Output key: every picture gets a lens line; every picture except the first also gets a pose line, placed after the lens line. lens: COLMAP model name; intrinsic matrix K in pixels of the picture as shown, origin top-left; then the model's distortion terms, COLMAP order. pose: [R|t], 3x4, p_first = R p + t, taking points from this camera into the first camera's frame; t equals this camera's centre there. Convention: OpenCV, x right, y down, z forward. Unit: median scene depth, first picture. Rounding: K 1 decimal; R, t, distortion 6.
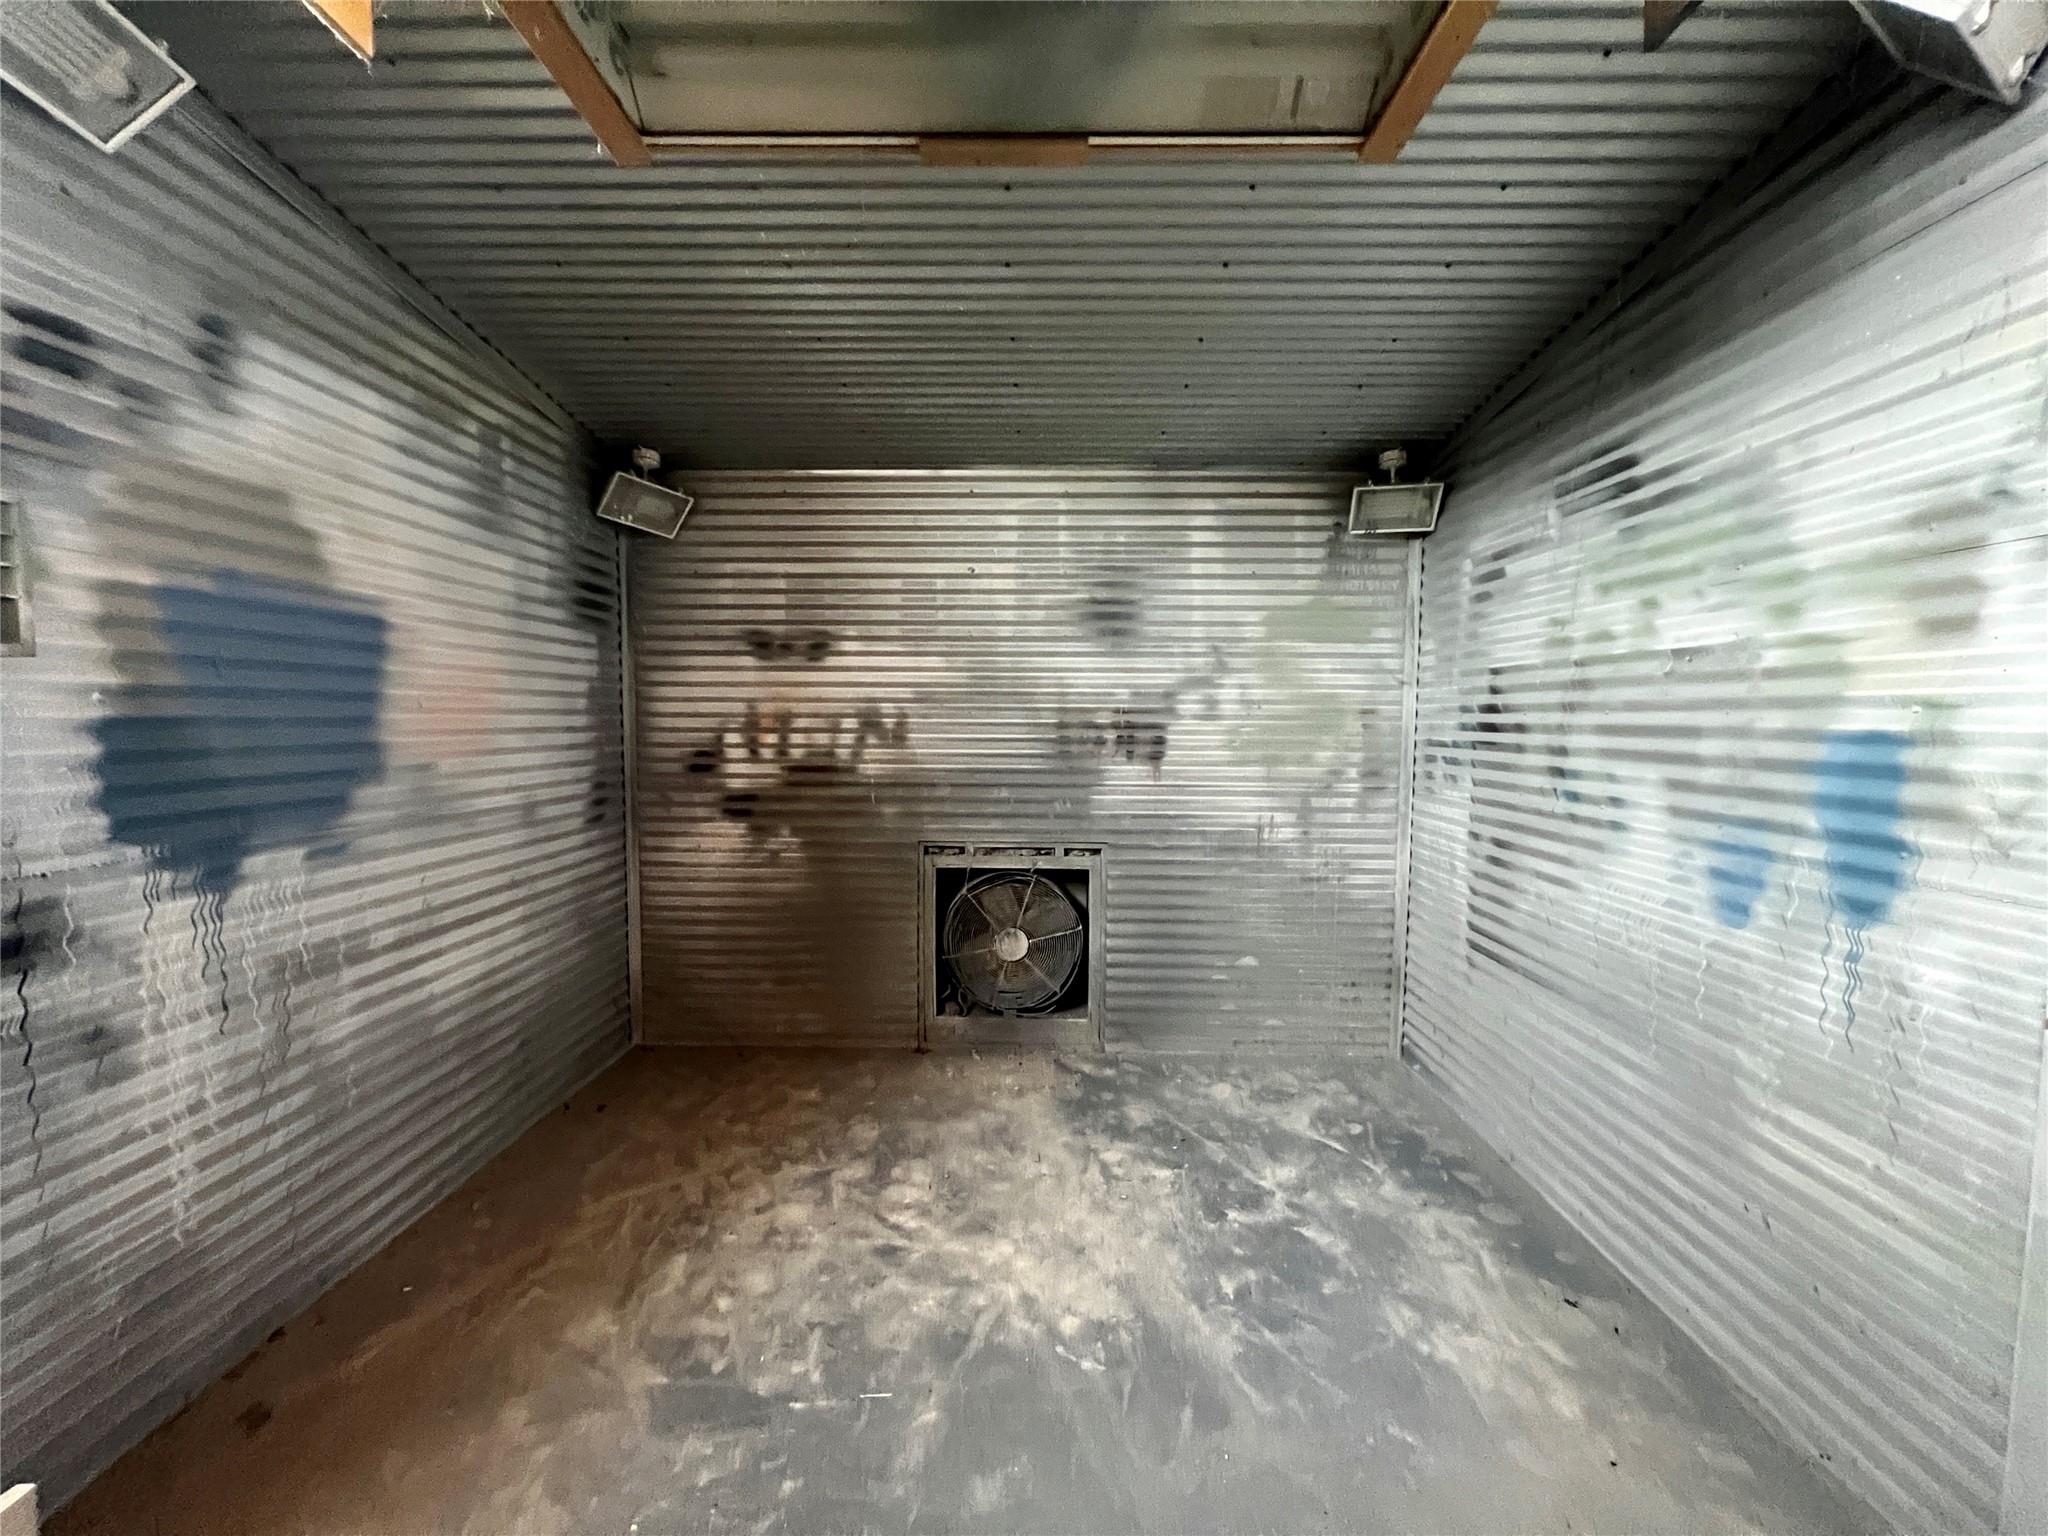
lens RADIAL K [[807.1, 0, 1027.6], [0, 807.1, 780.0], [0, 0, 1]] dist [-0.000955, 0.000362]
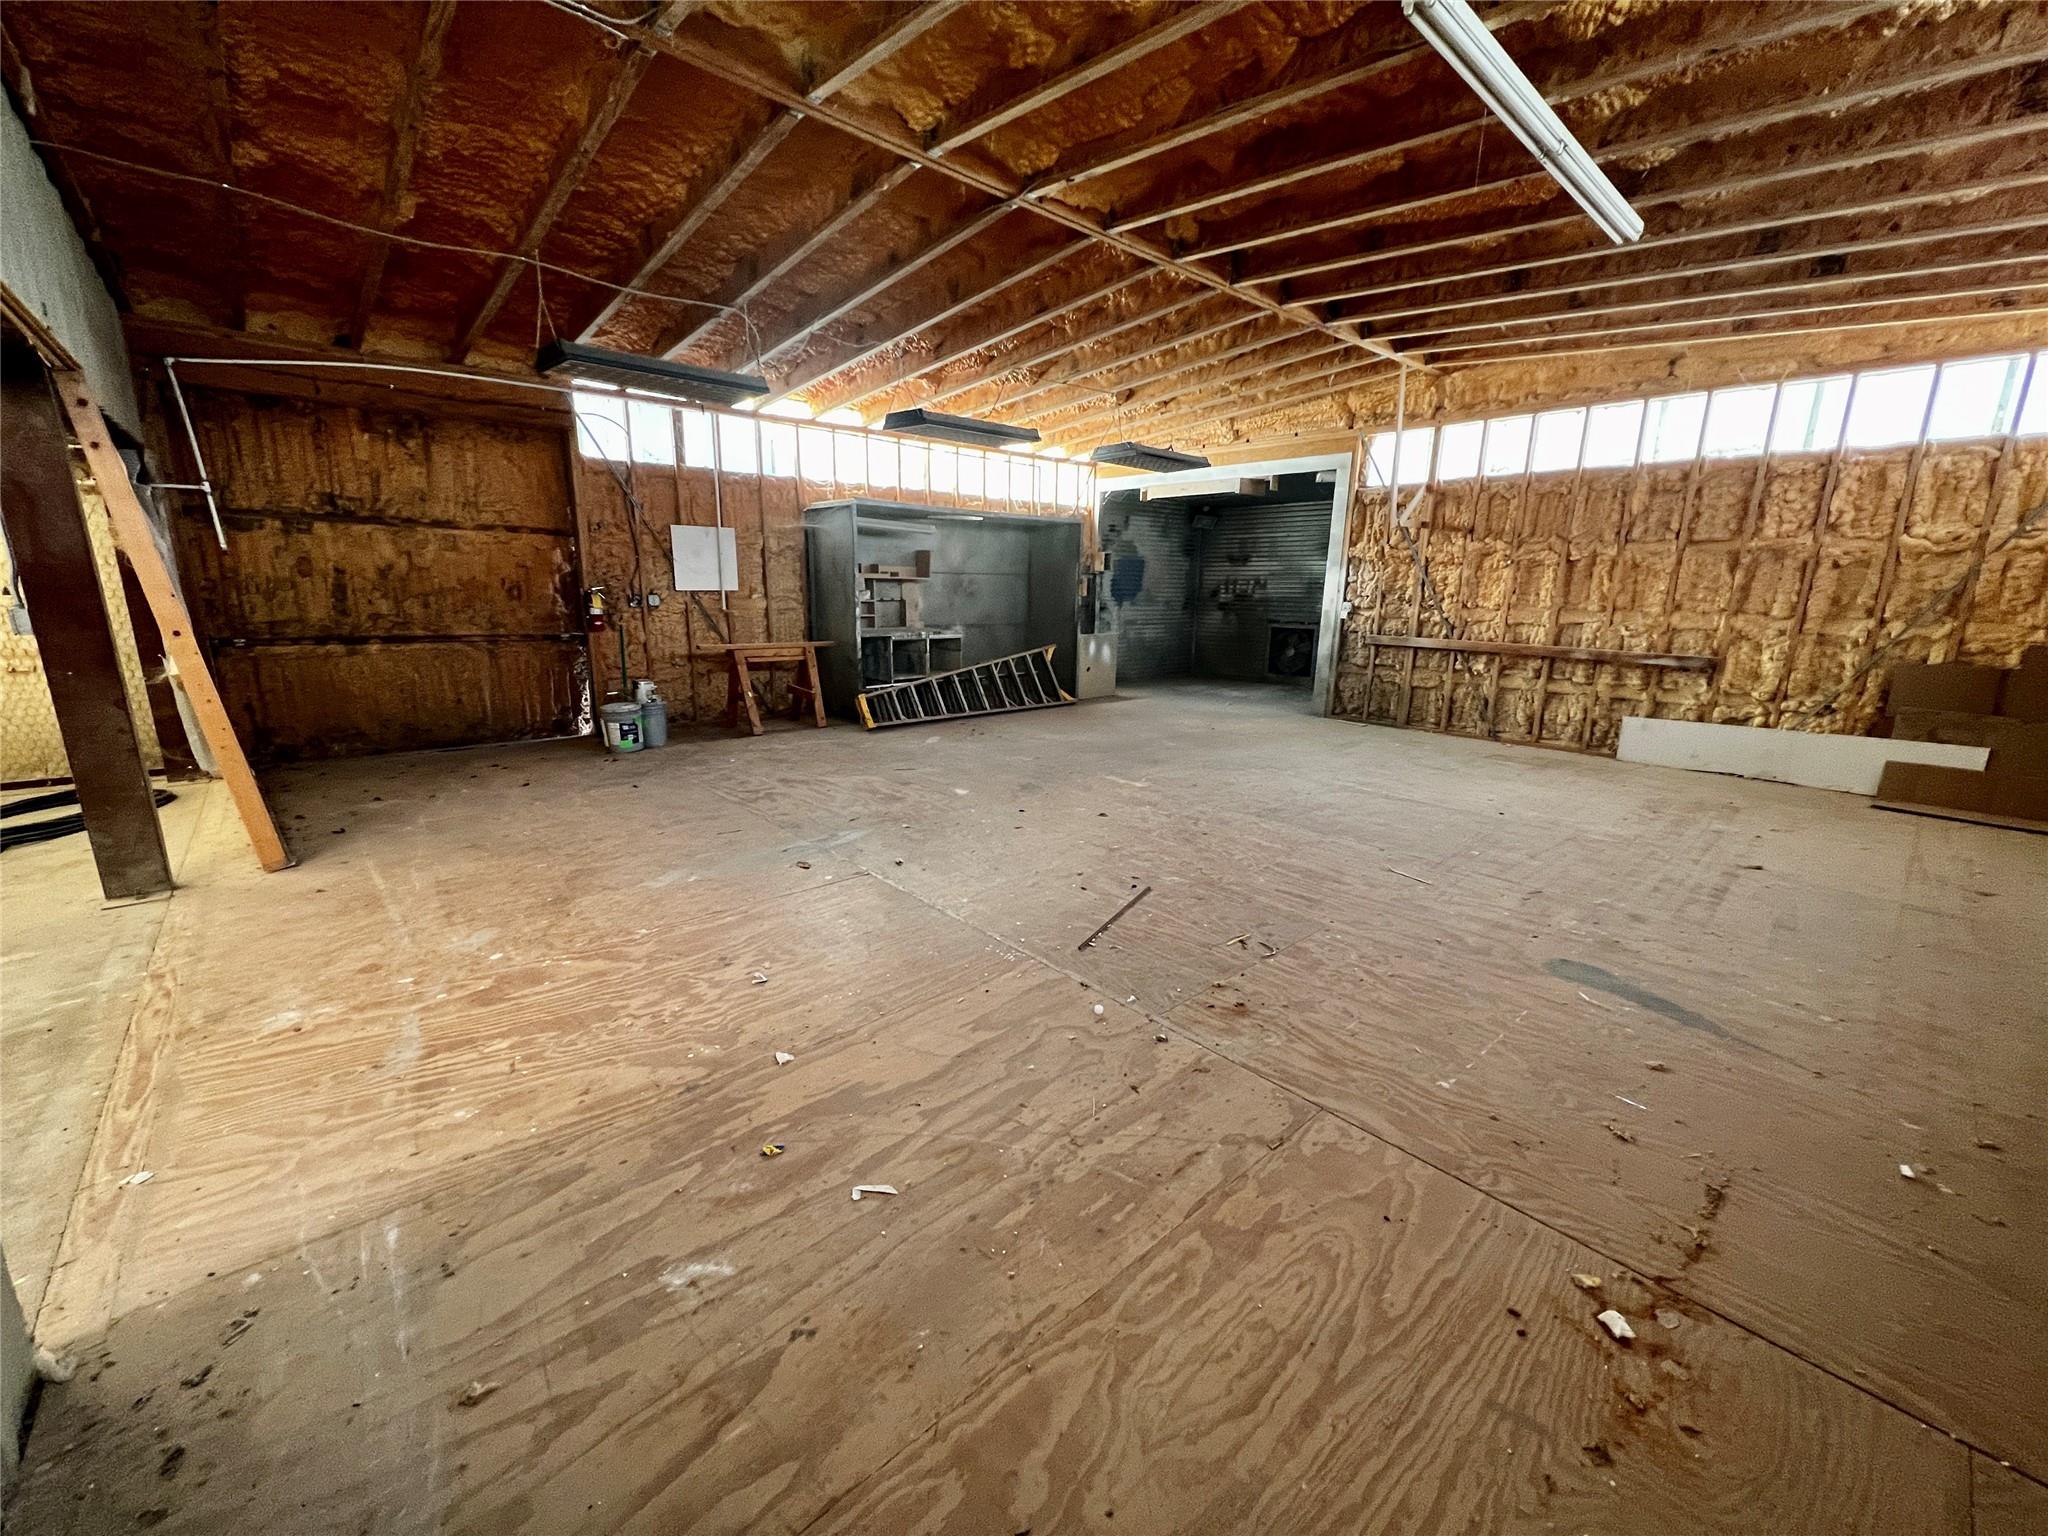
lens RADIAL K [[807.1, 0, 1024.2], [0, 807.1, 773.5], [0, 0, 1]] dist [-0.000955, 0.000362]
pose [[0.678100, 0.168897, -0.715300, 1.698271], [-0.059685, 0.982678, 0.175449, 0.182163], [0.732542, -0.076279, 0.676434, -2.064658]]
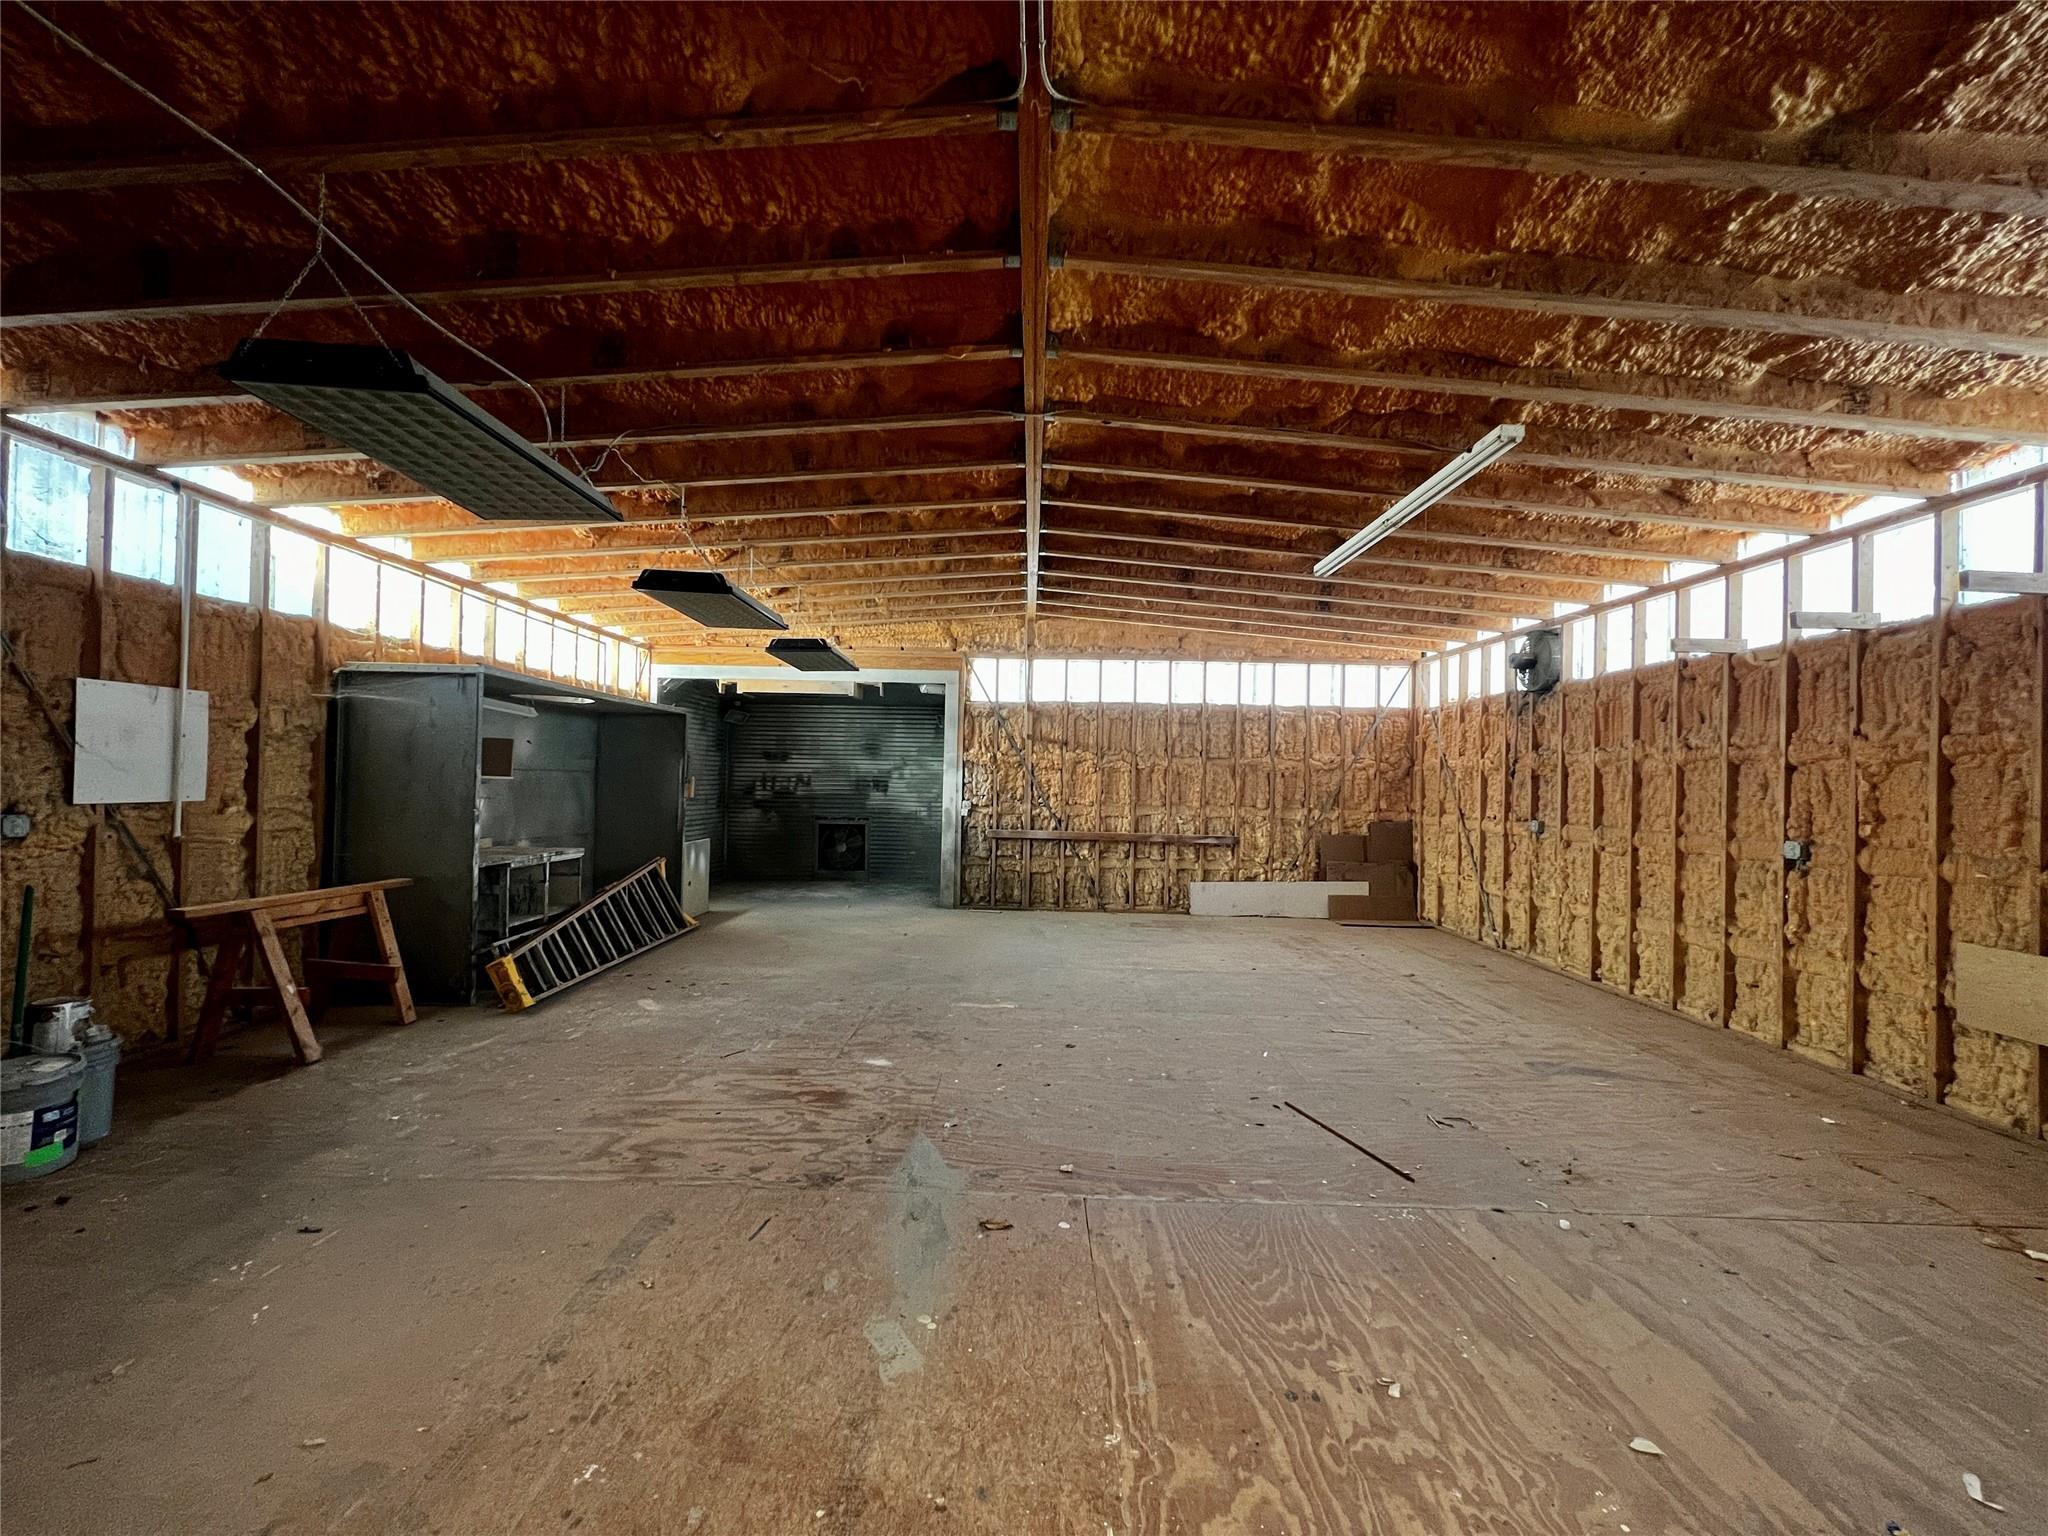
lens RADIAL K [[807.1, 0, 1019.6], [0, 807.1, 773.9], [0, 0, 1]] dist [-0.000955, 0.000362]
pose [[0.999954, 0.009557, 0.000418, 0.709131], [-0.009491, 0.996571, -0.082191, 0.171461], [-0.001202, 0.082184, 0.996616, -2.315110]]
